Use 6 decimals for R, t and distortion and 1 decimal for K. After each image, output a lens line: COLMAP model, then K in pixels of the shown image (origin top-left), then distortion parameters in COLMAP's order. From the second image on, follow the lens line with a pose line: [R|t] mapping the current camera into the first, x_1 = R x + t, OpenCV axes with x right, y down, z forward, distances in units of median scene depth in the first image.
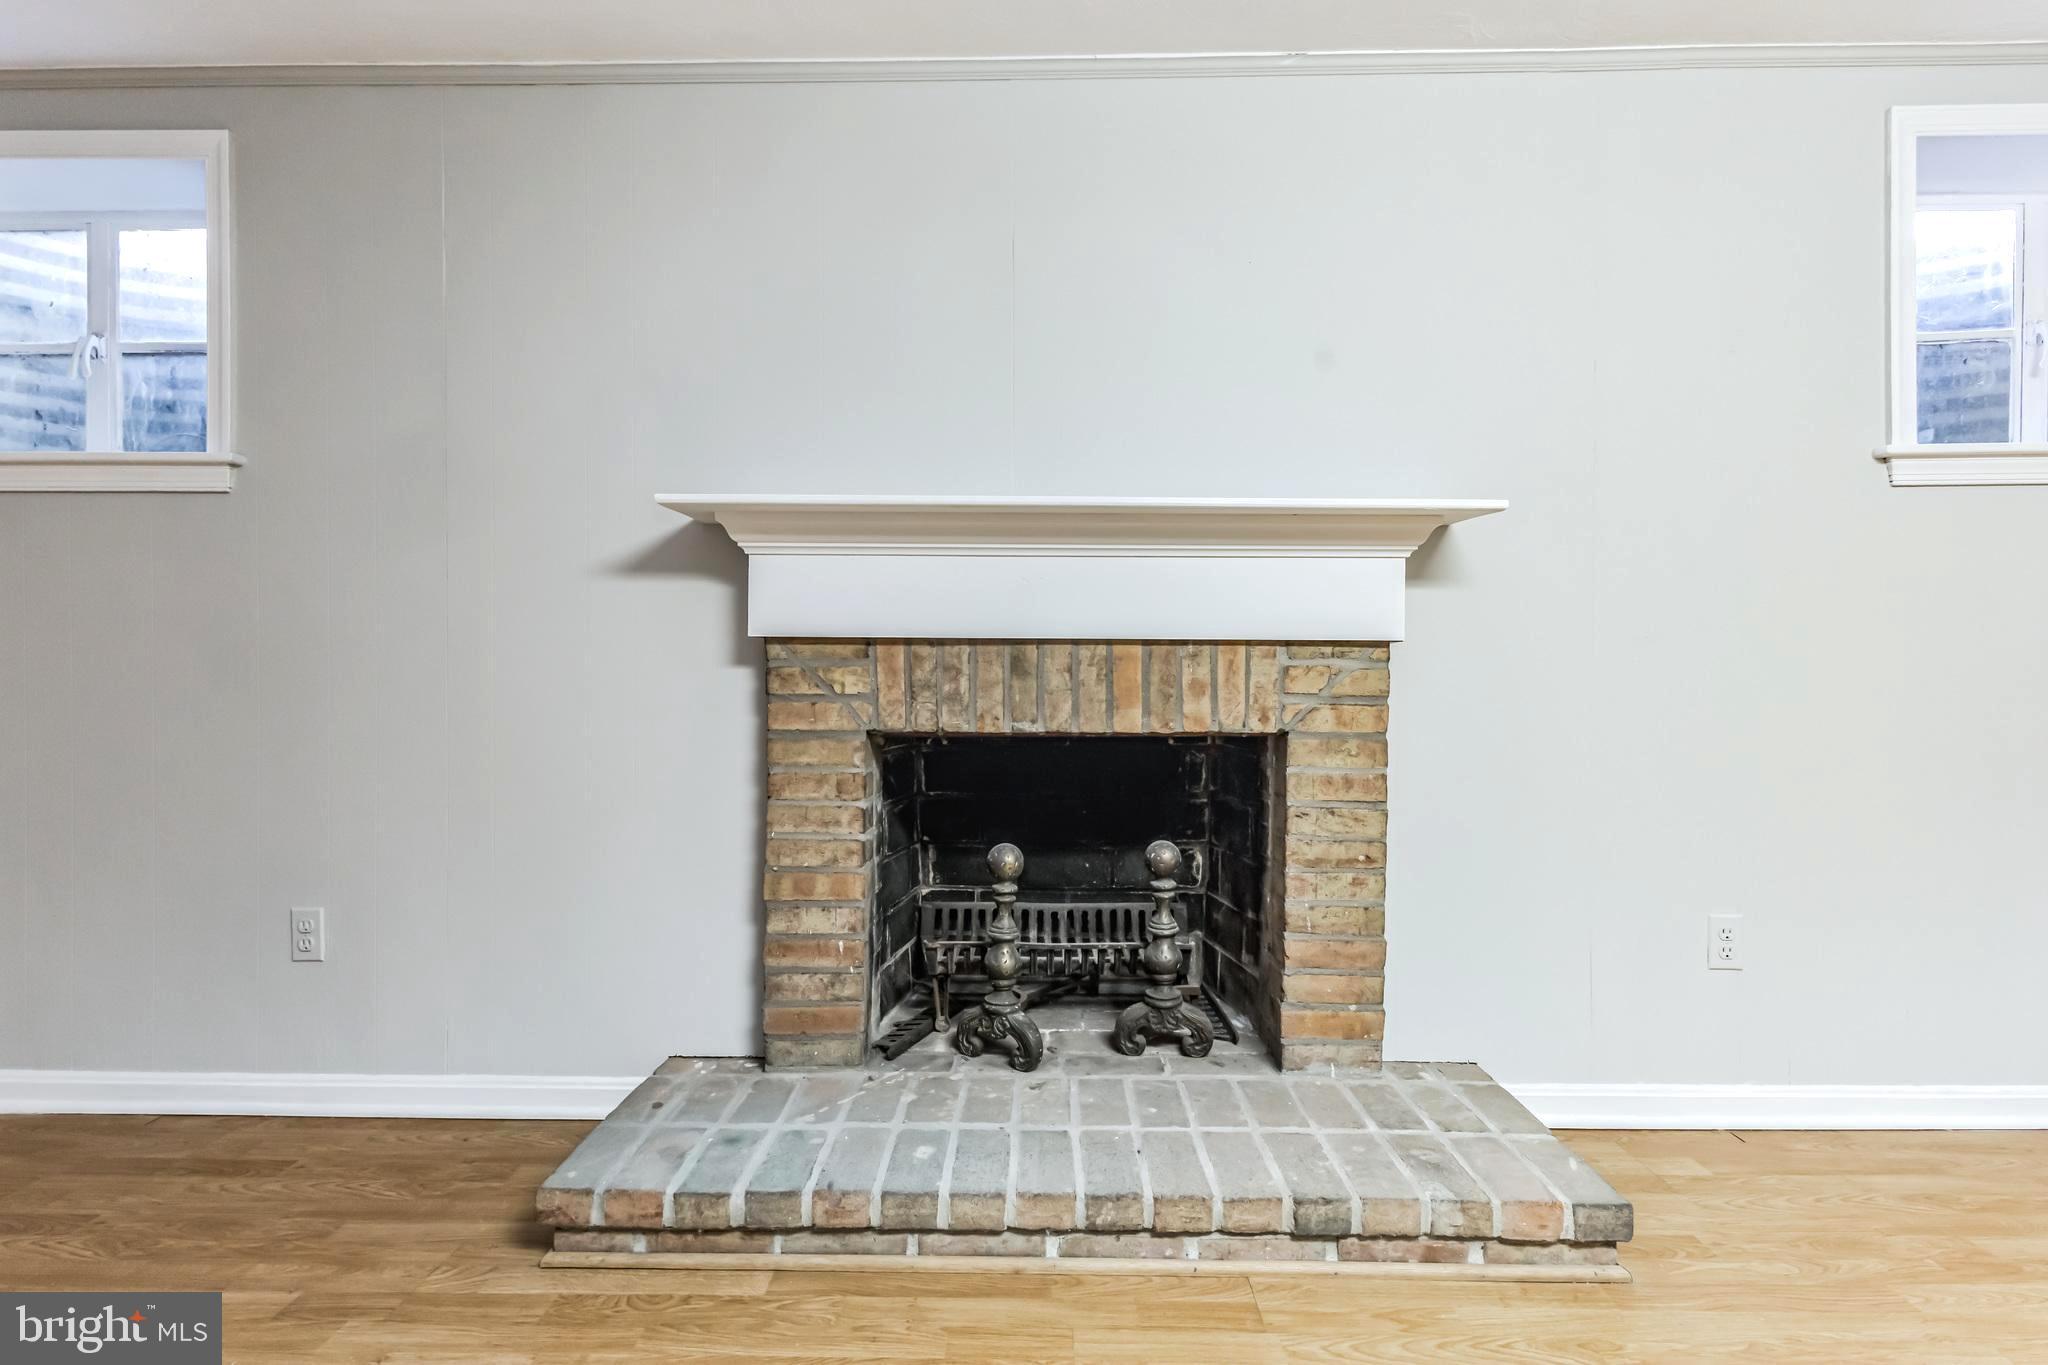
lens RADIAL K [[945.3, 0, 1018.1], [0, 945.3, 682.4], [0, 0, 1]] dist [0.012283, 0.000142]
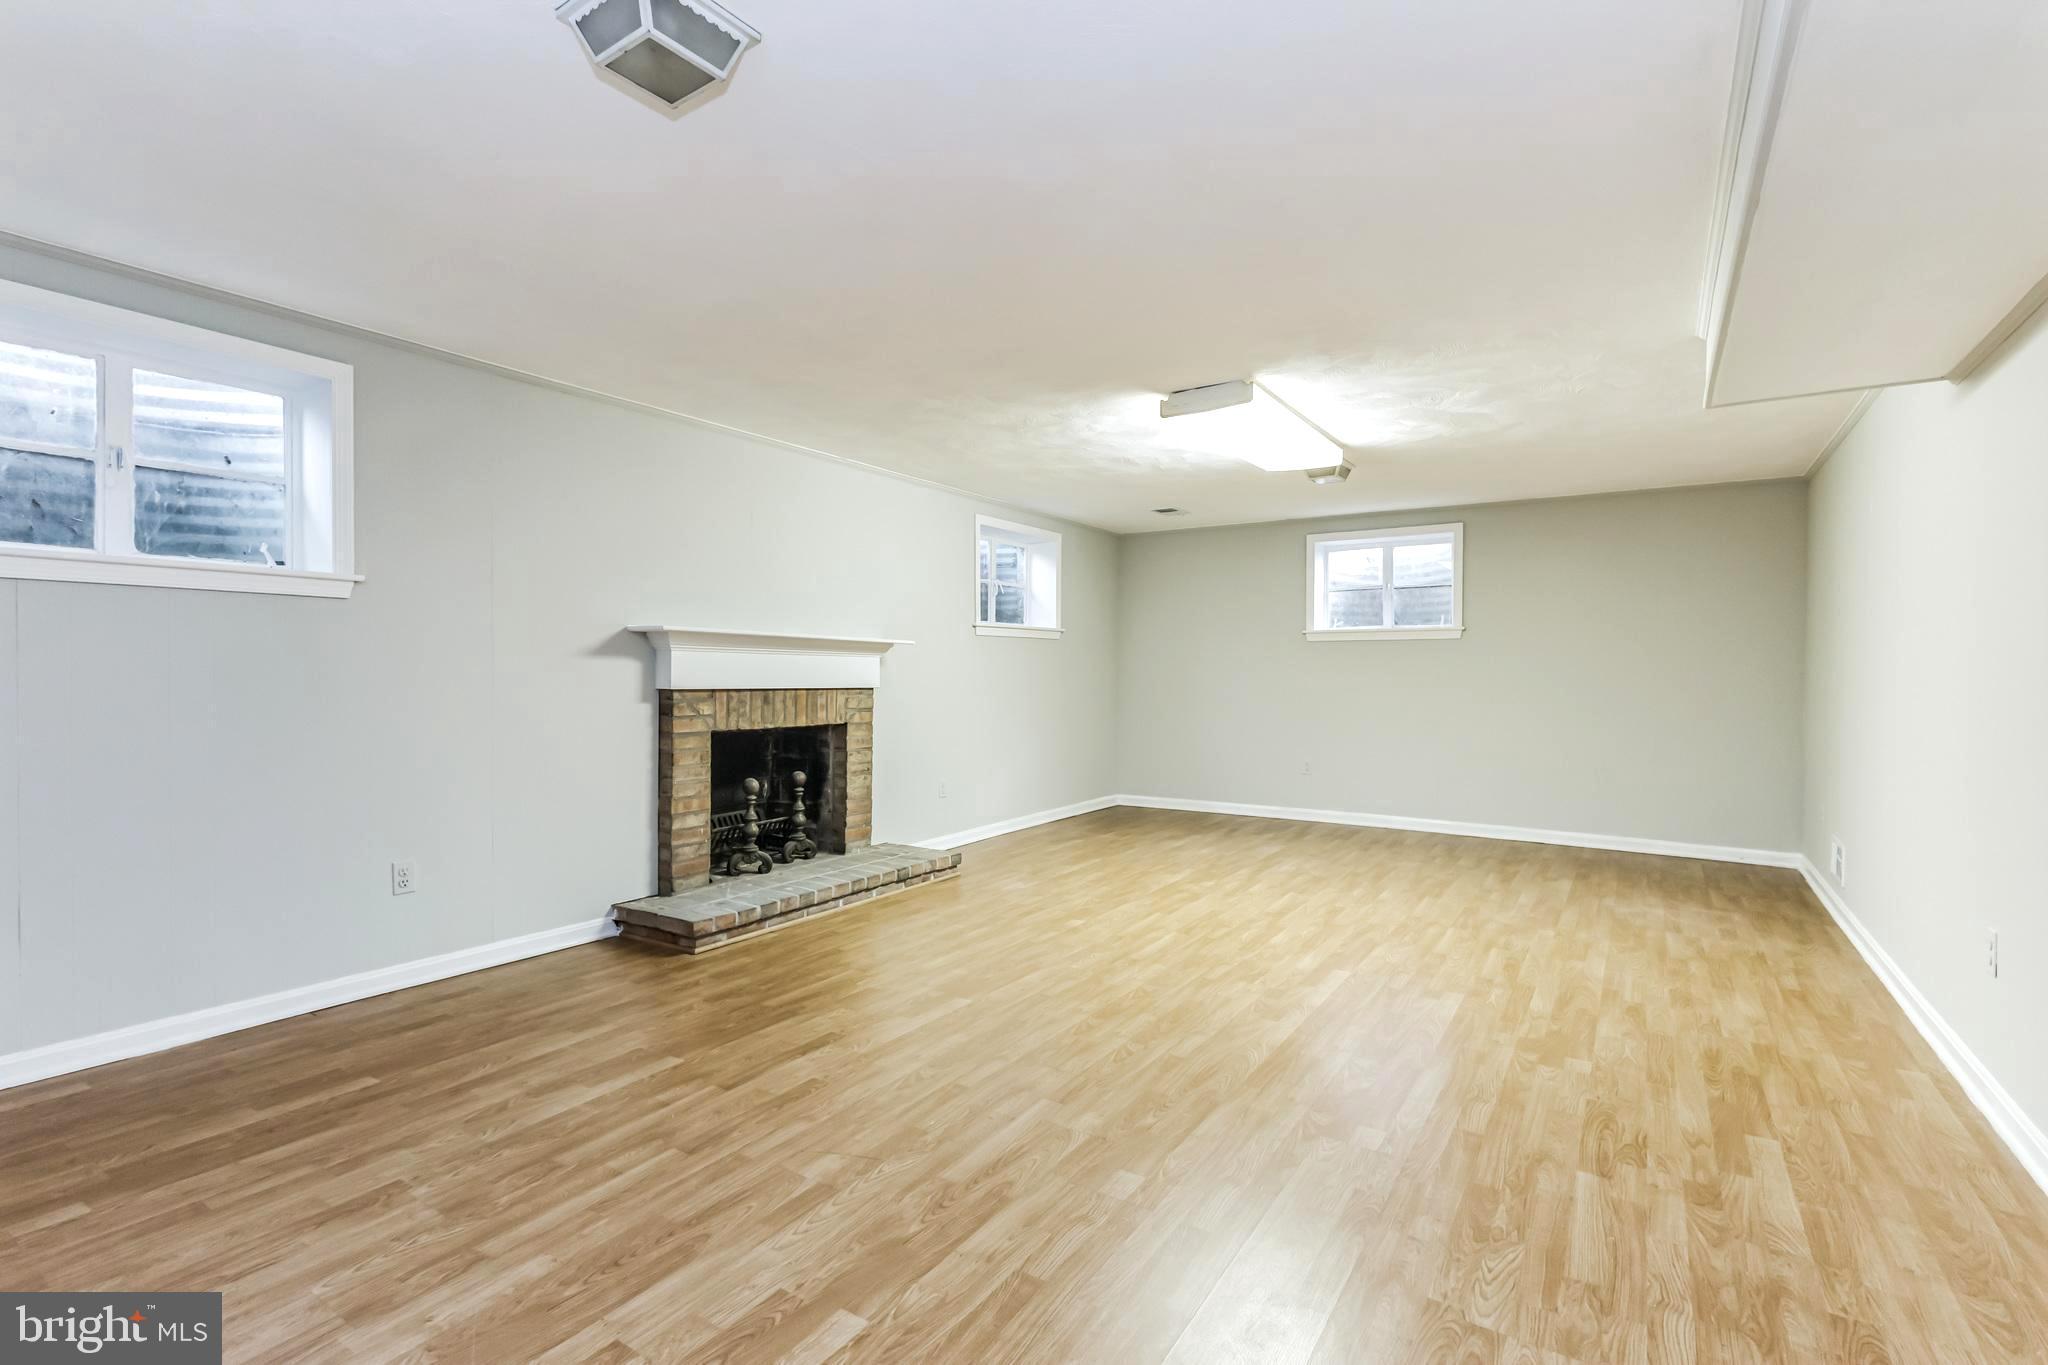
lens RADIAL K [[945.3, 0, 1023.8], [0, 945.3, 679.7], [0, 0, 1]] dist [0.012283, 0.000142]
pose [[0.531508, -0.006021, 0.847032, -1.638512], [-0.001038, 0.999969, 0.007760, -0.086109], [-0.847052, -0.005003, 0.531486, -0.780908]]
